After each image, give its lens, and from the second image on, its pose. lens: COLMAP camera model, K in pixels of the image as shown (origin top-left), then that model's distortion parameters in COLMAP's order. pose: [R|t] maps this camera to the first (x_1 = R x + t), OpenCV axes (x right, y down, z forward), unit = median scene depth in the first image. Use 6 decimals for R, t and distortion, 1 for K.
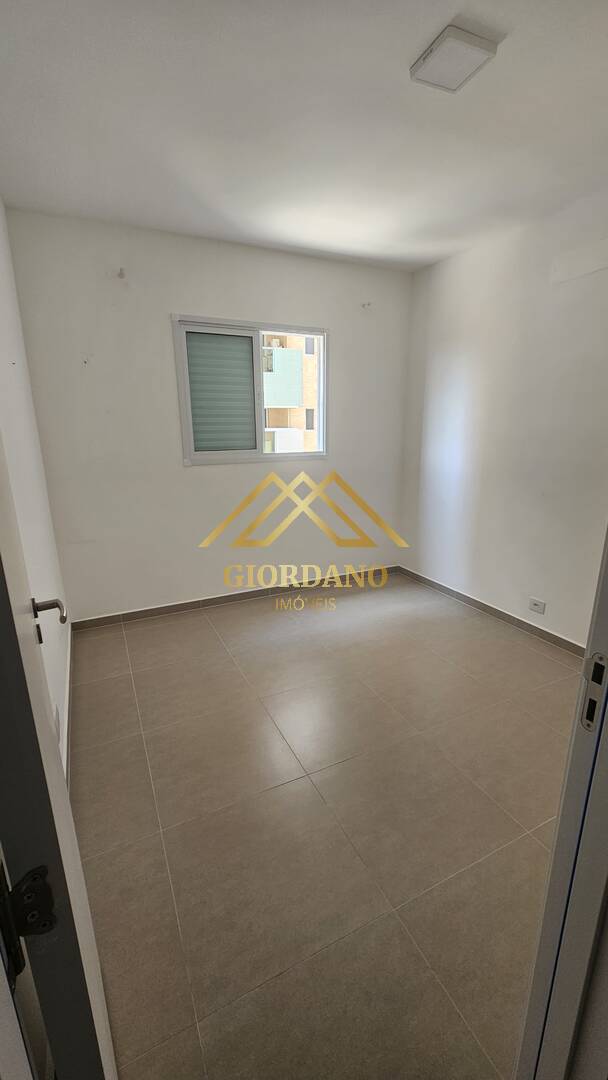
lens RADIAL K [[441.0, 0, 305.8], [0, 441.0, 541.5], [0, 0, 1]] dist [0.003848, -0.000081]
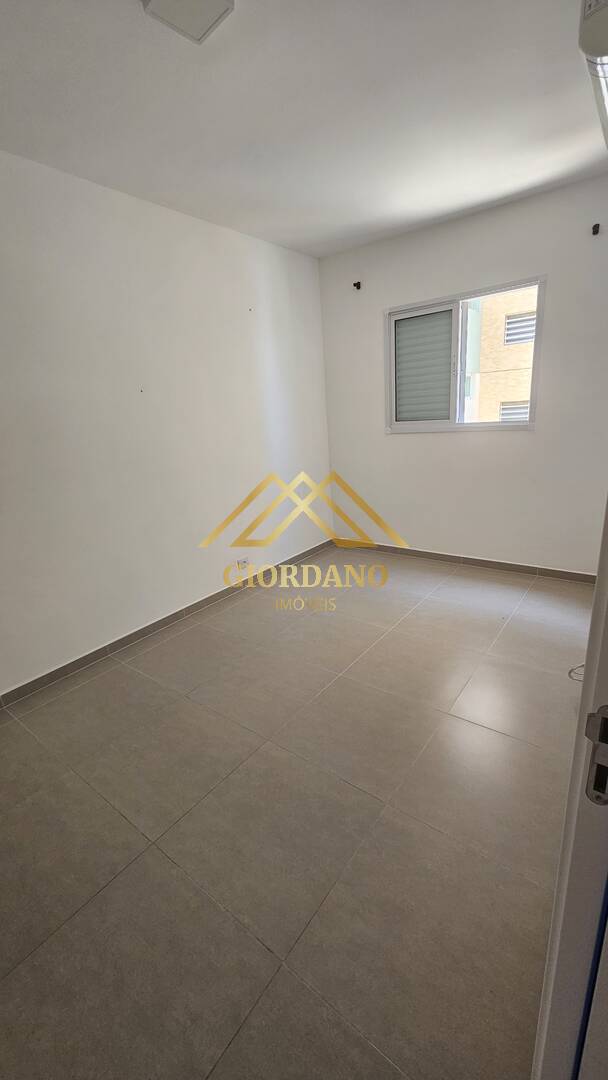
lens RADIAL K [[441.0, 0, 306.2], [0, 441.0, 542.4], [0, 0, 1]] dist [0.003848, -0.000081]
pose [[0.445585, 0.246274, -0.860699, 0.751722], [-0.152126, 0.968264, 0.198296, -0.085491], [0.882220, 0.042577, 0.468909, 0.229488]]
